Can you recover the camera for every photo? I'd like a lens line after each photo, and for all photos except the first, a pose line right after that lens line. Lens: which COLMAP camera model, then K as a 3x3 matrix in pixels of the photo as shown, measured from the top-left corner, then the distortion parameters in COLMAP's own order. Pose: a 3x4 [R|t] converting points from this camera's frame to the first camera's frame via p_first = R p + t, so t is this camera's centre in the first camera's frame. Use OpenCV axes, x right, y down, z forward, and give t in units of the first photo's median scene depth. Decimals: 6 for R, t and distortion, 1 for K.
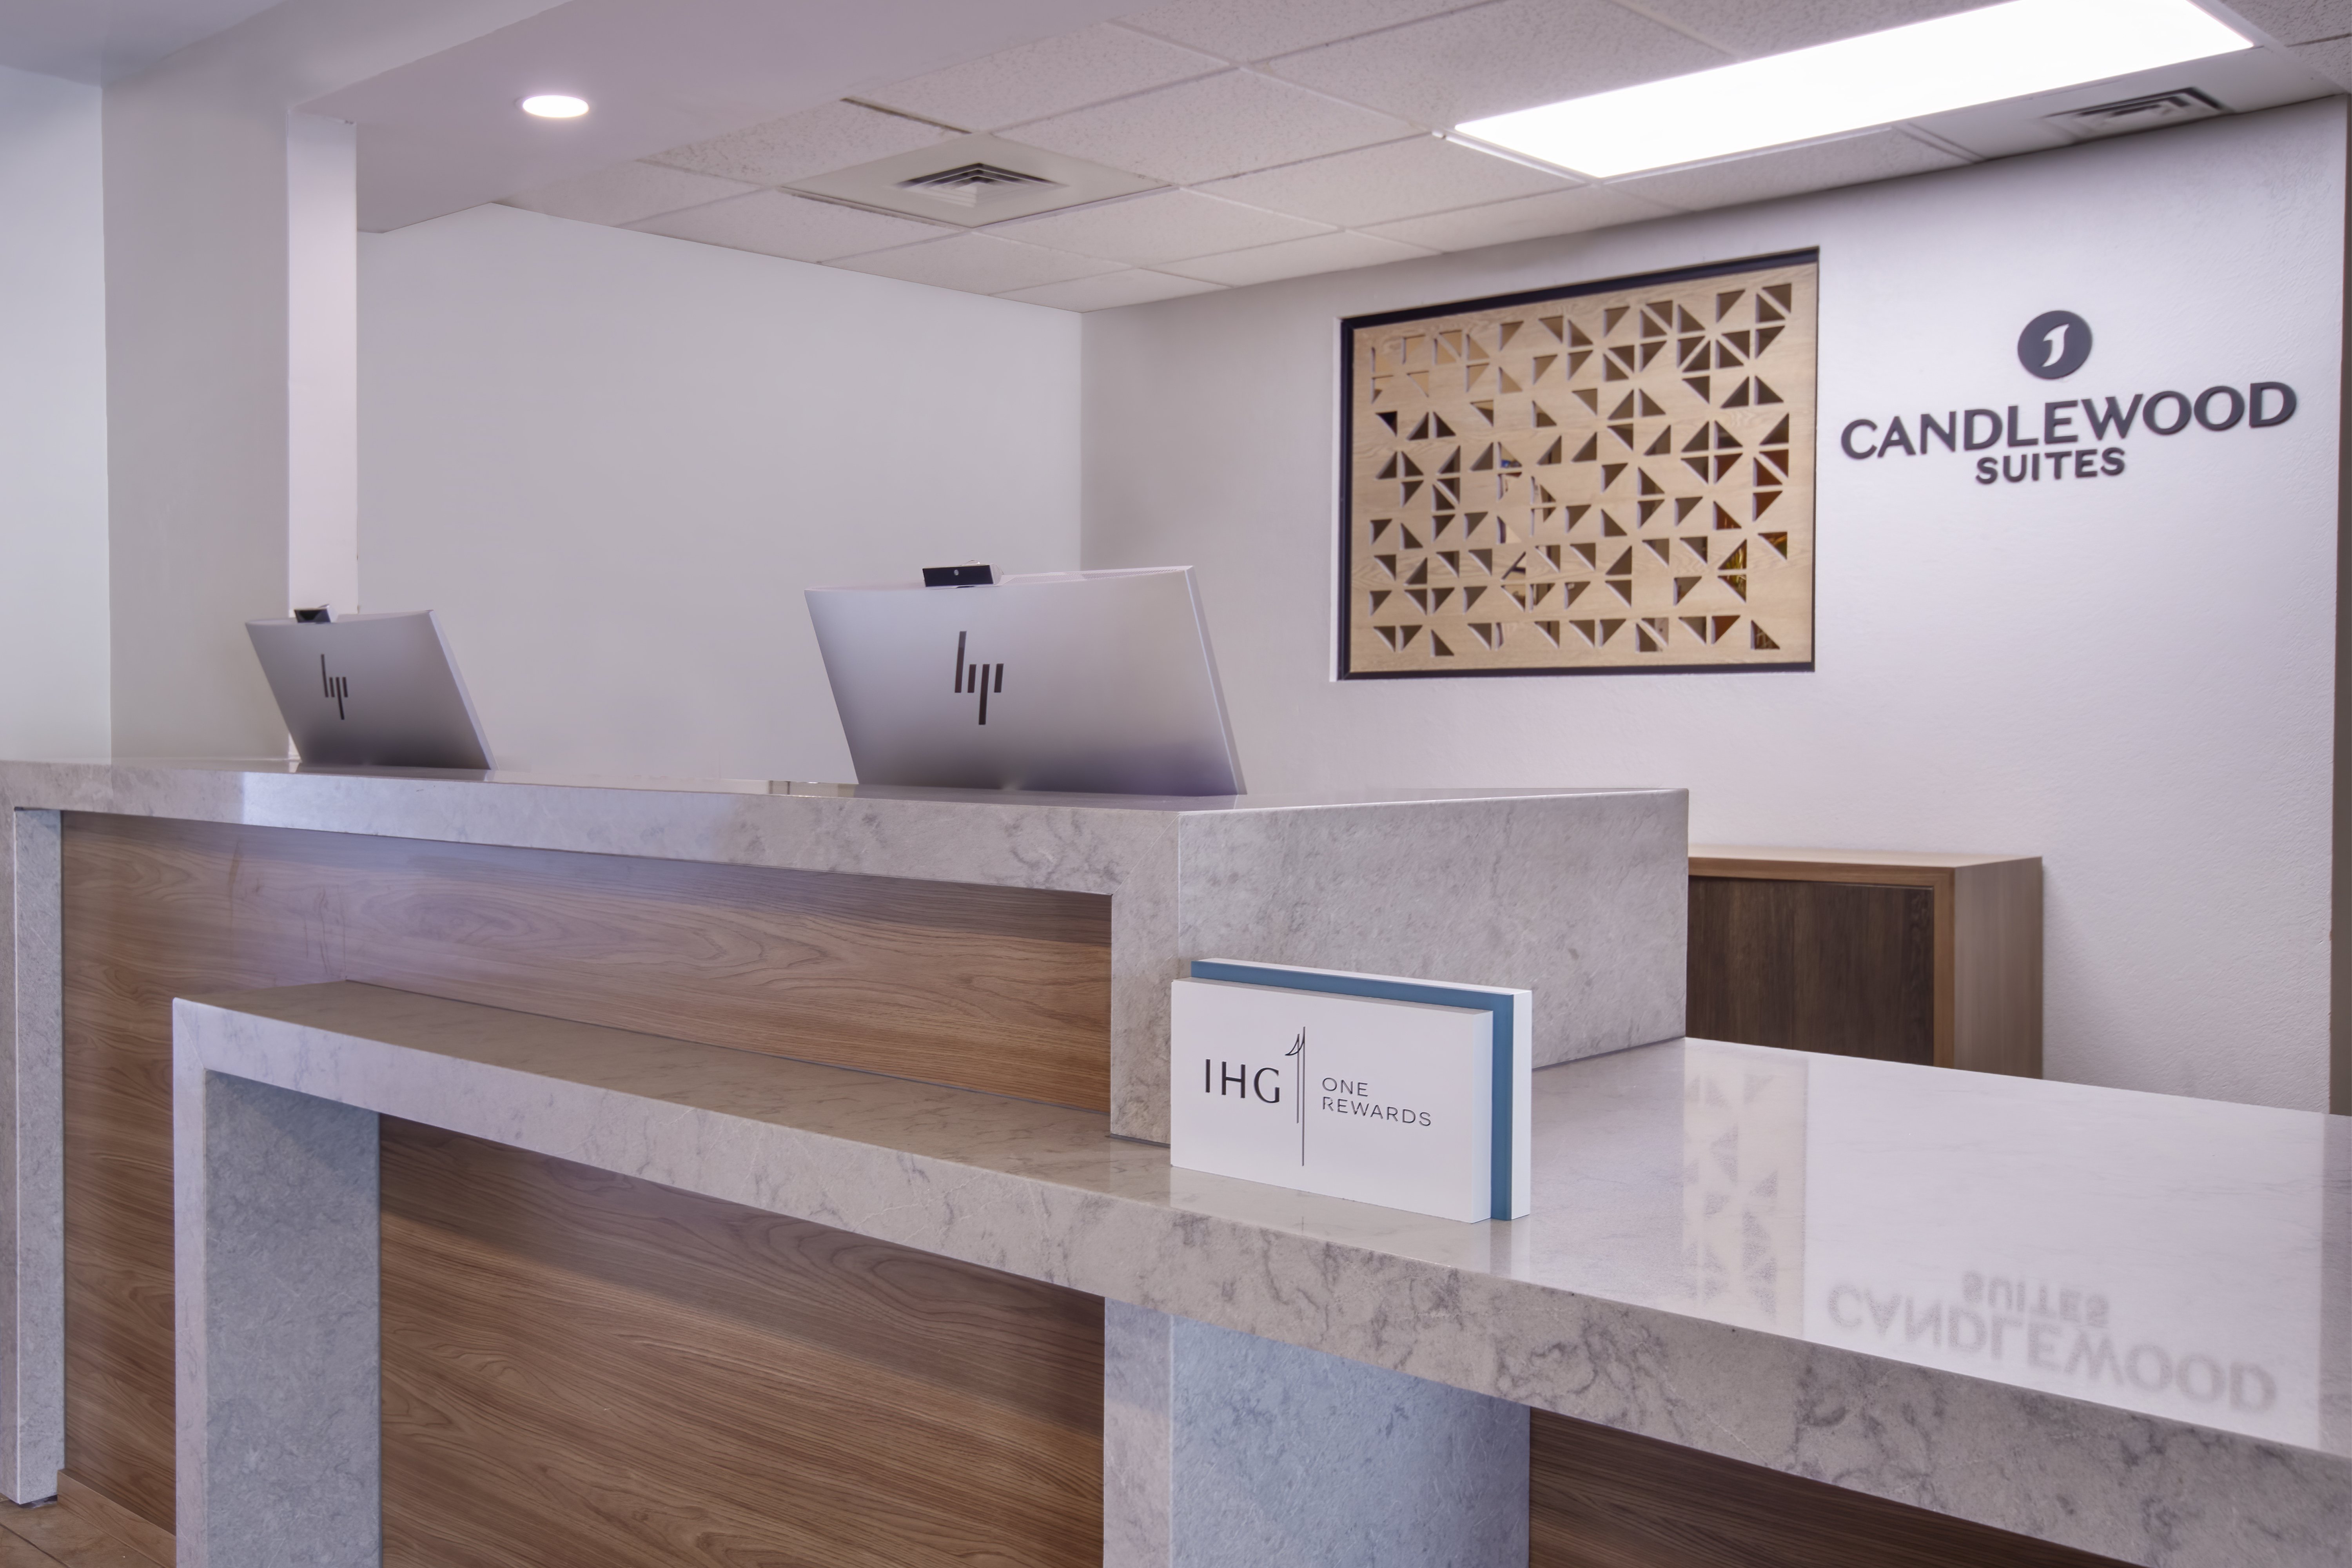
lens RADIAL K [[2052.0, 0, 1131.6], [0, 2052.0, 788.4], [0, 0, 1]] dist [0.041881, 0.006894]
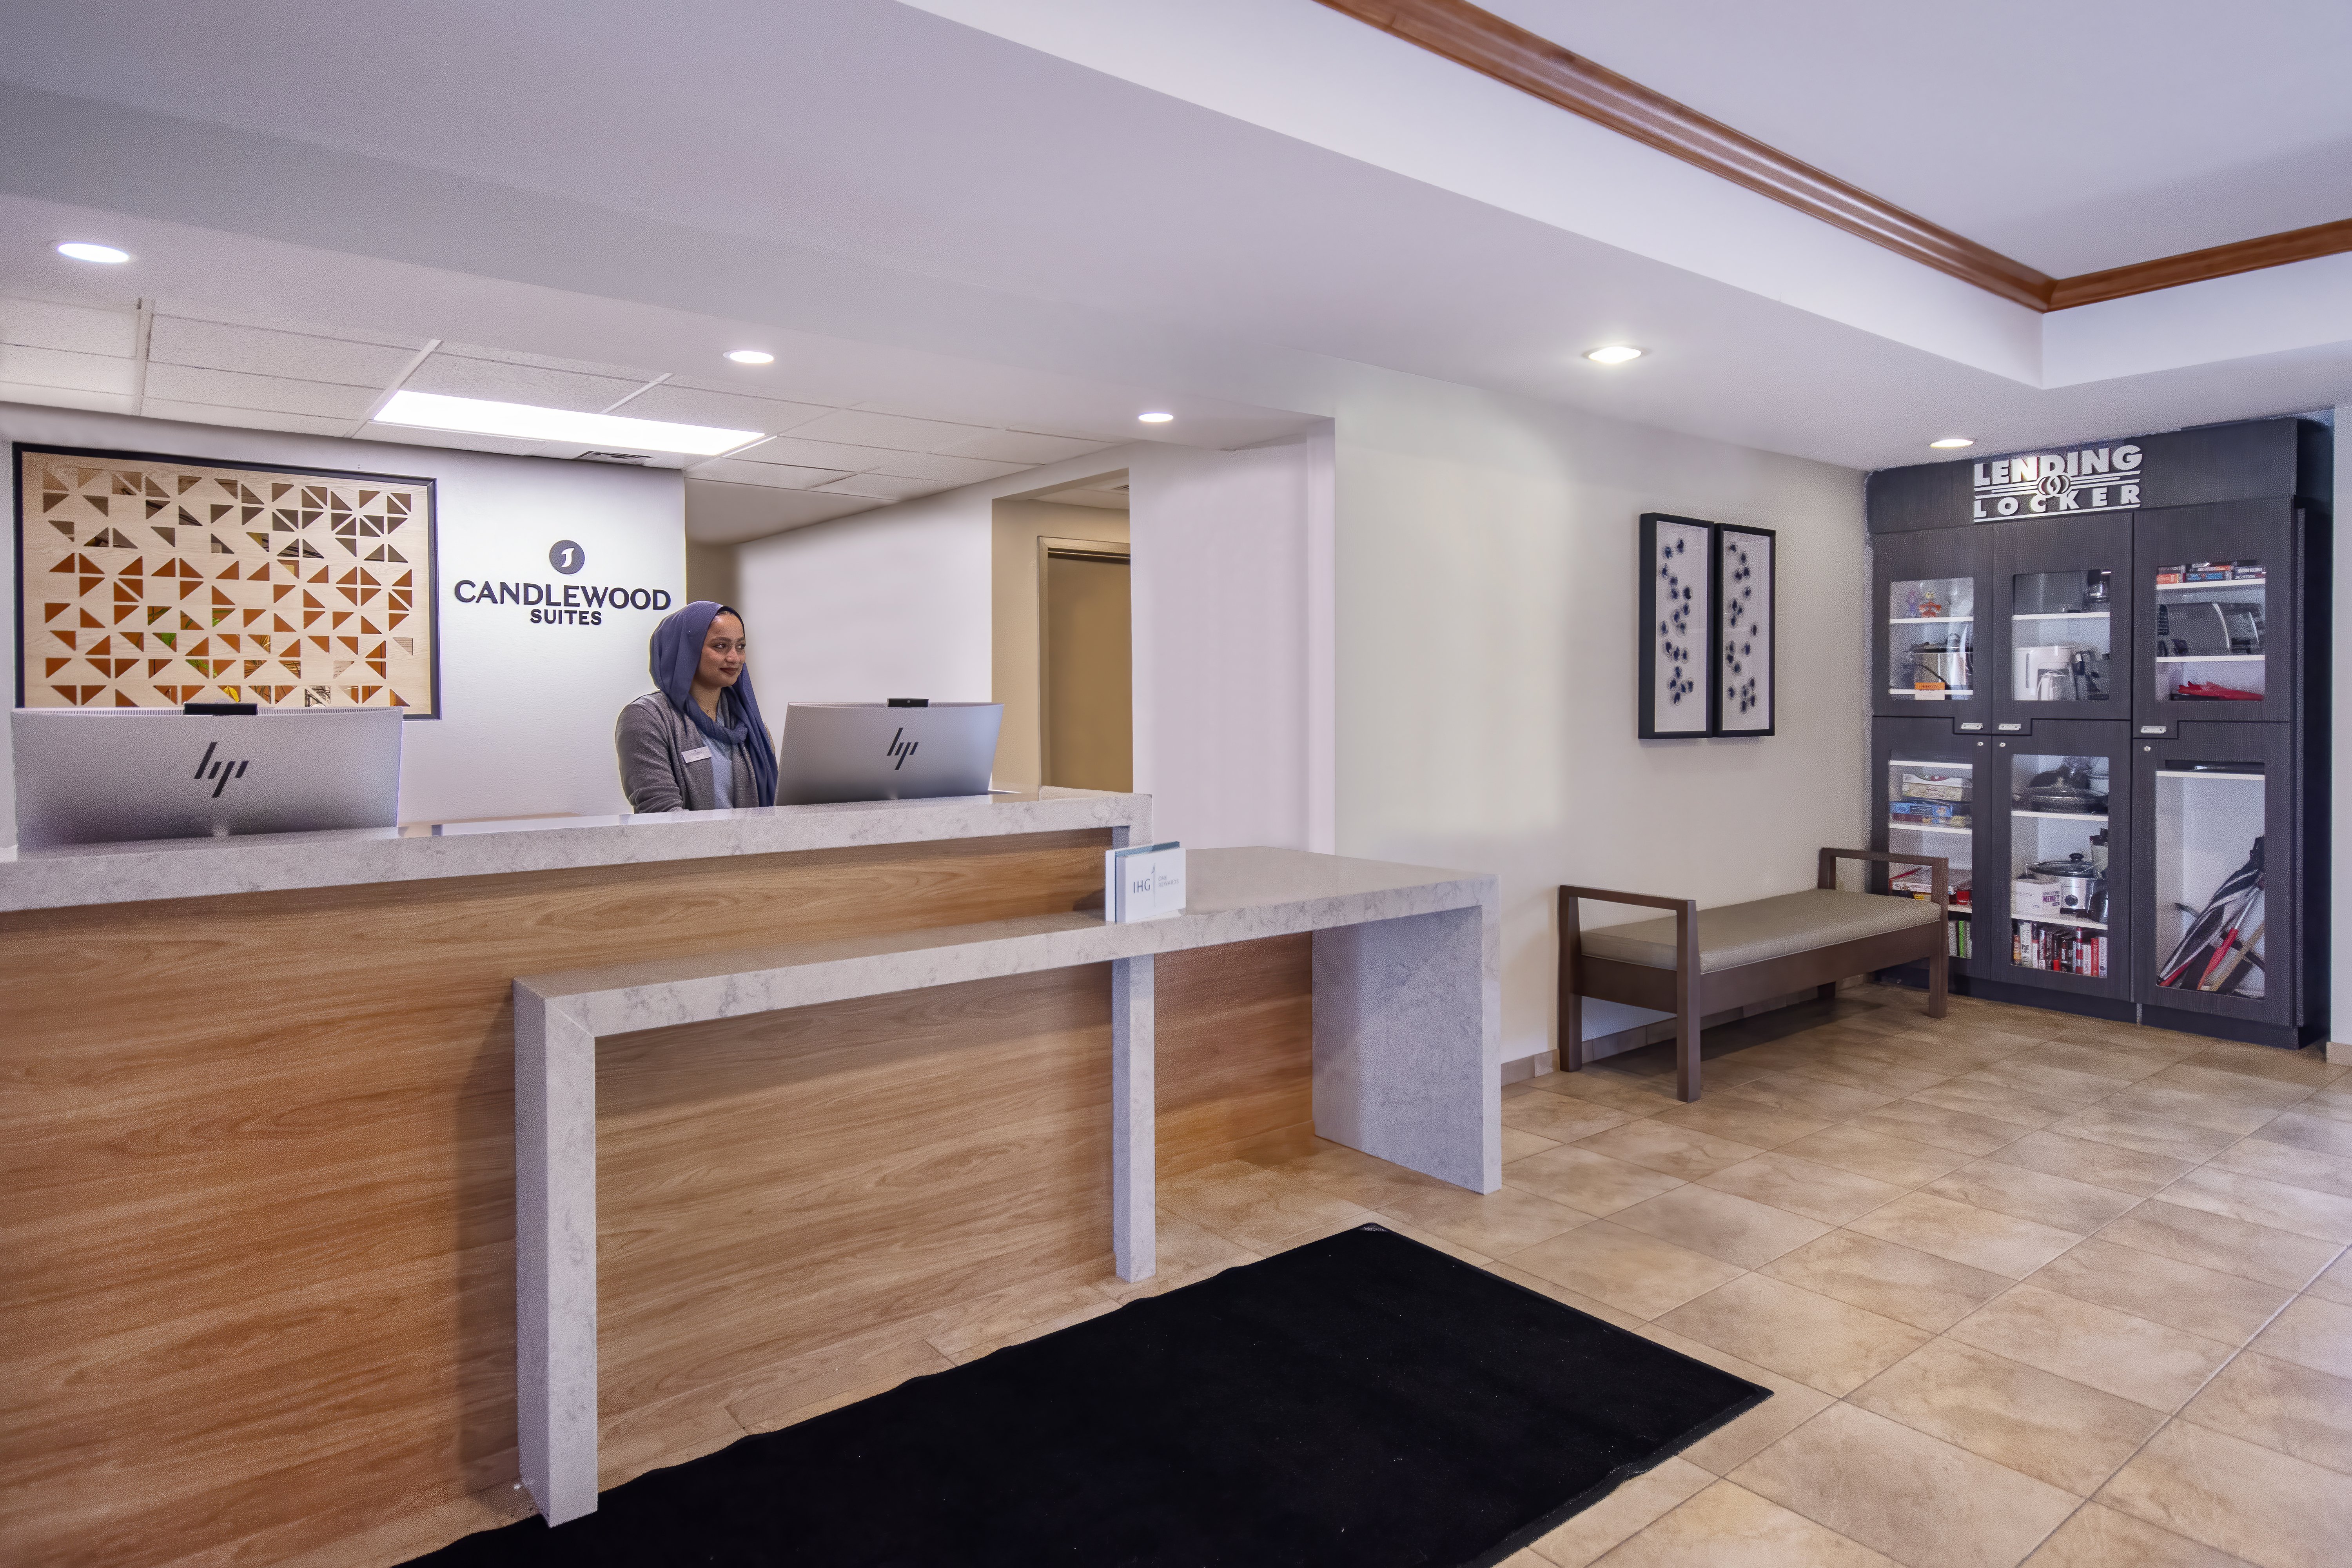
lens RADIAL K [[1208.0, 0, 1134.4], [0, 1208.0, 728.4], [0, 0, 1]] dist [0.029255, 0.000510]
pose [[0.233492, -0.020047, 0.972152, -0.516453], [0.047778, 0.998816, 0.009121, -0.030584], [-0.971184, 0.044318, 0.234174, 0.184588]]
